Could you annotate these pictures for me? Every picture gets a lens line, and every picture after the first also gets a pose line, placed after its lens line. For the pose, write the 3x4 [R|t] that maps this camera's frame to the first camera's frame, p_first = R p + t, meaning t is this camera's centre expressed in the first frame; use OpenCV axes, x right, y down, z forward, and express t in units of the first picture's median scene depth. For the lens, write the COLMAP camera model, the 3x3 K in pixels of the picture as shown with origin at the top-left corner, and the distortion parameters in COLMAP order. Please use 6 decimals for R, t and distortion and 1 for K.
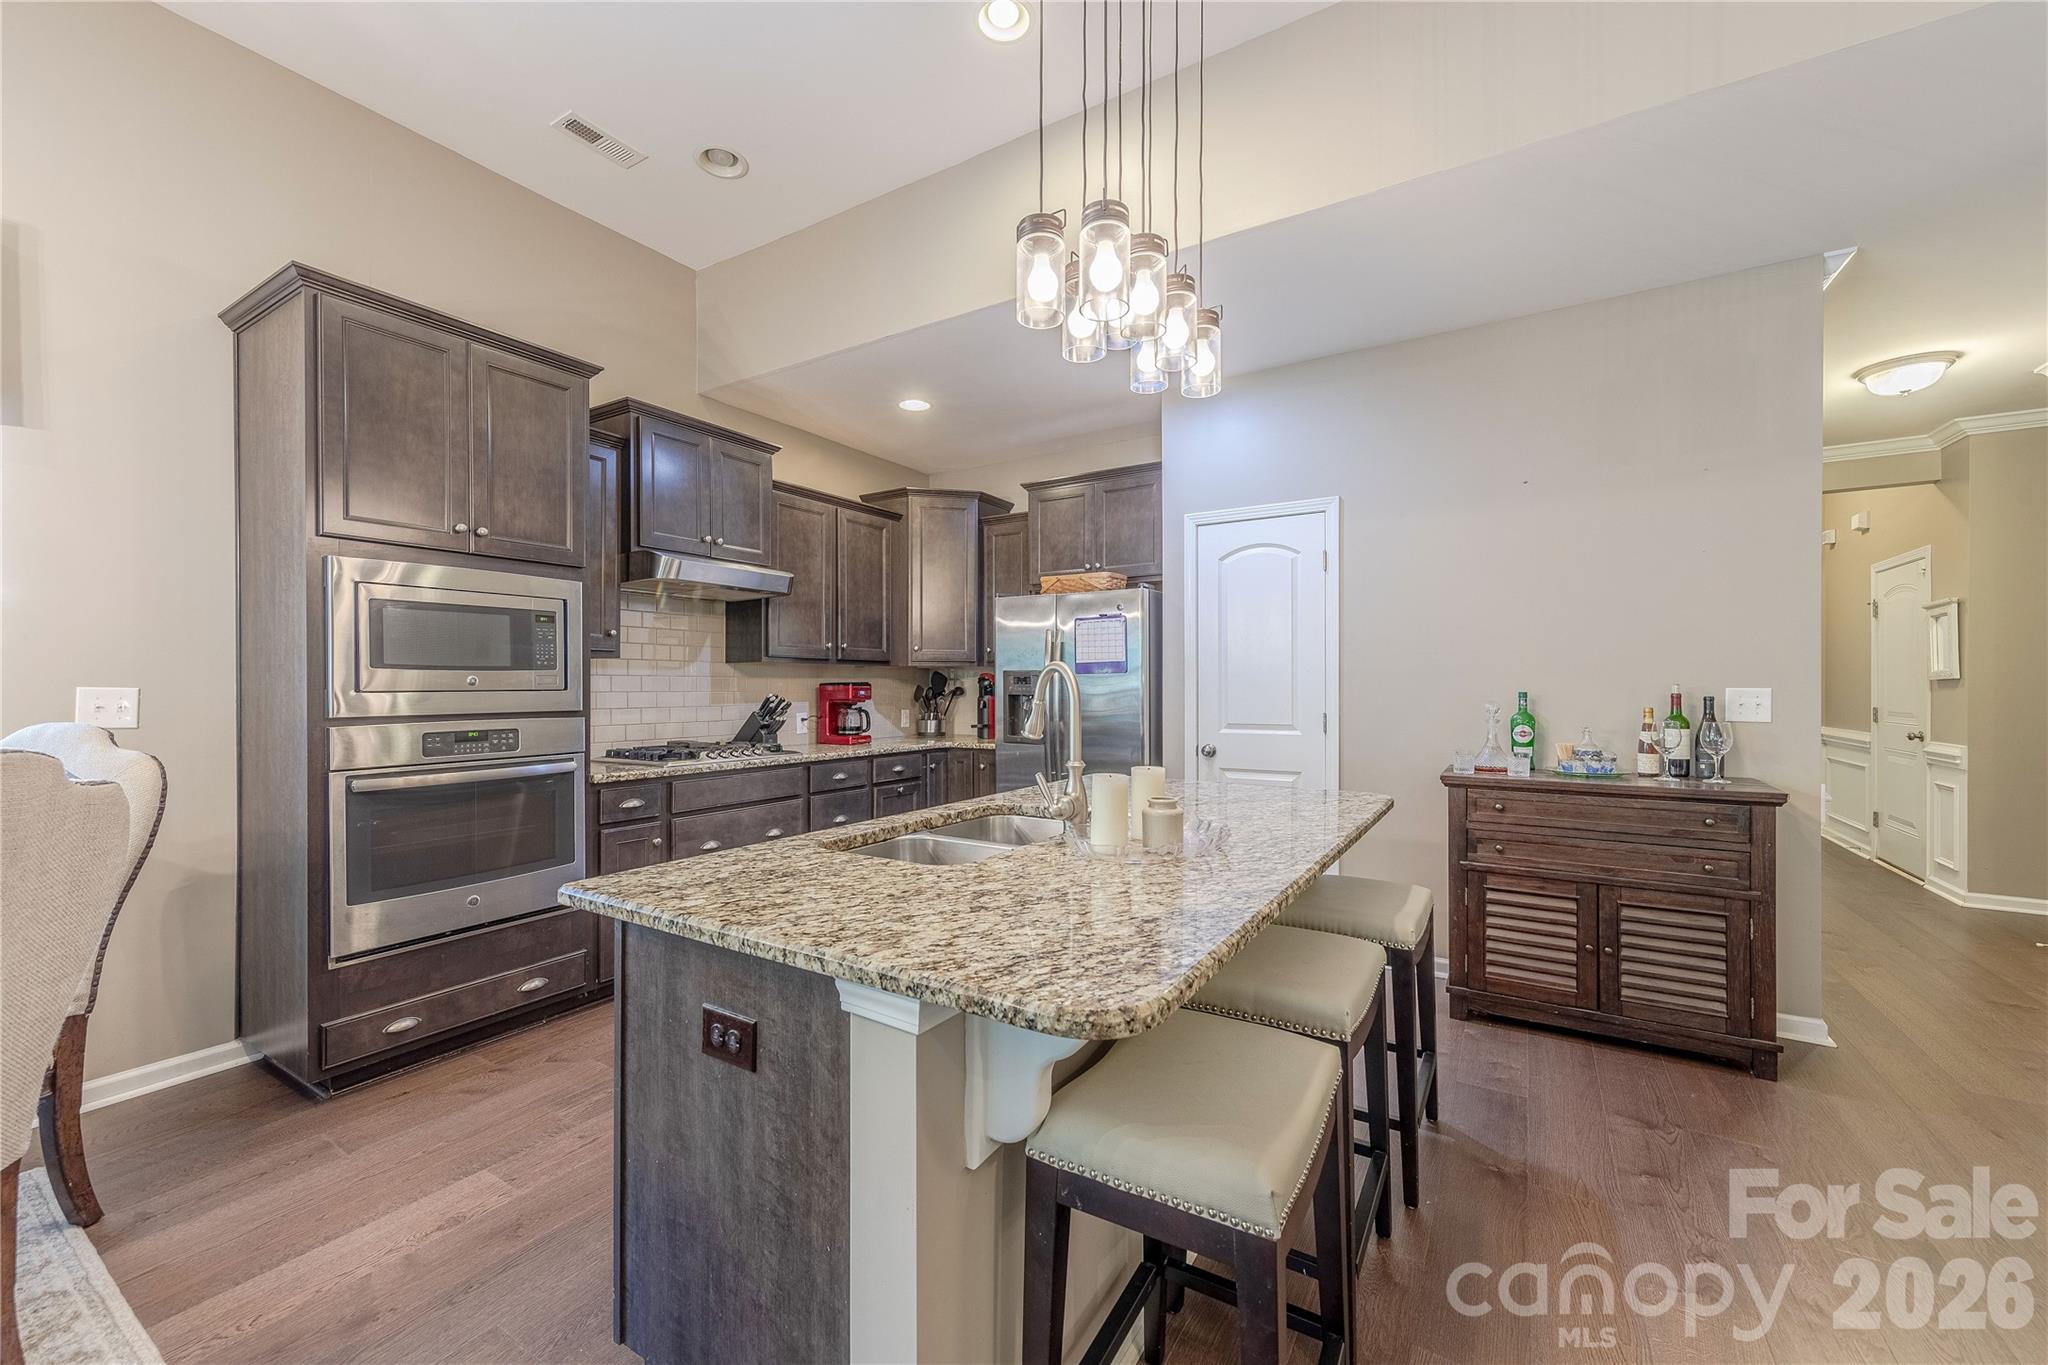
lens RADIAL K [[807.9, 0, 1031.8], [0, 807.9, 686.0], [0, 0, 1]] dist [0.004813, 0.000344]
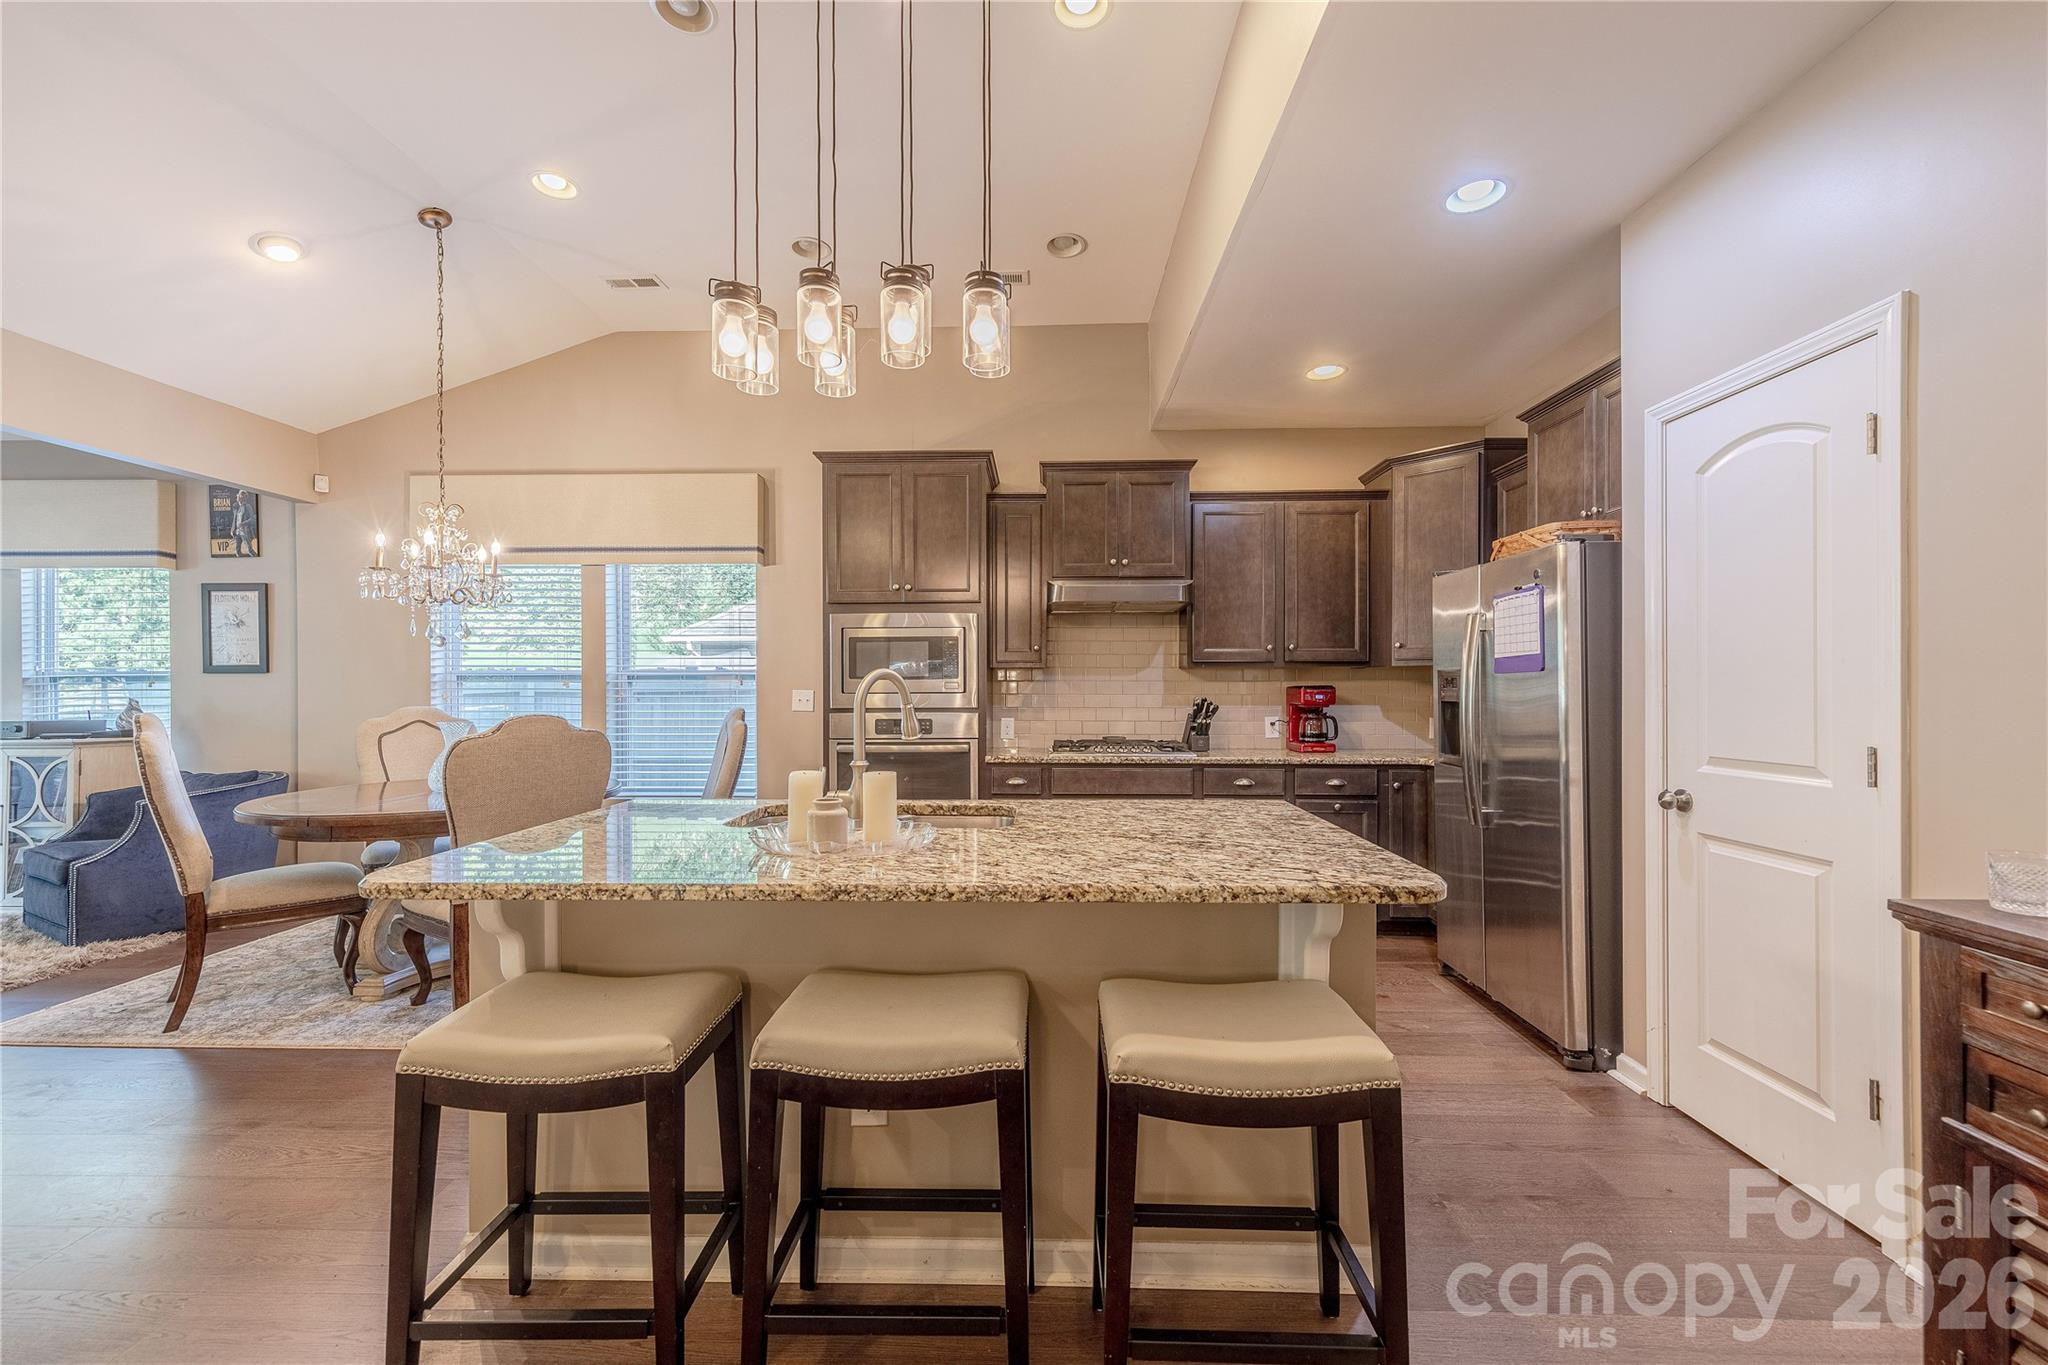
lens RADIAL K [[807.9, 0, 1013.9], [0, 807.9, 688.2], [0, 0, 1]] dist [0.004813, 0.000344]
pose [[0.496332, -0.000035, -0.868133, 0.467779], [0.000738, 1.000000, 0.000382, -0.002243], [0.868132, -0.000830, 0.496332, 0.272050]]
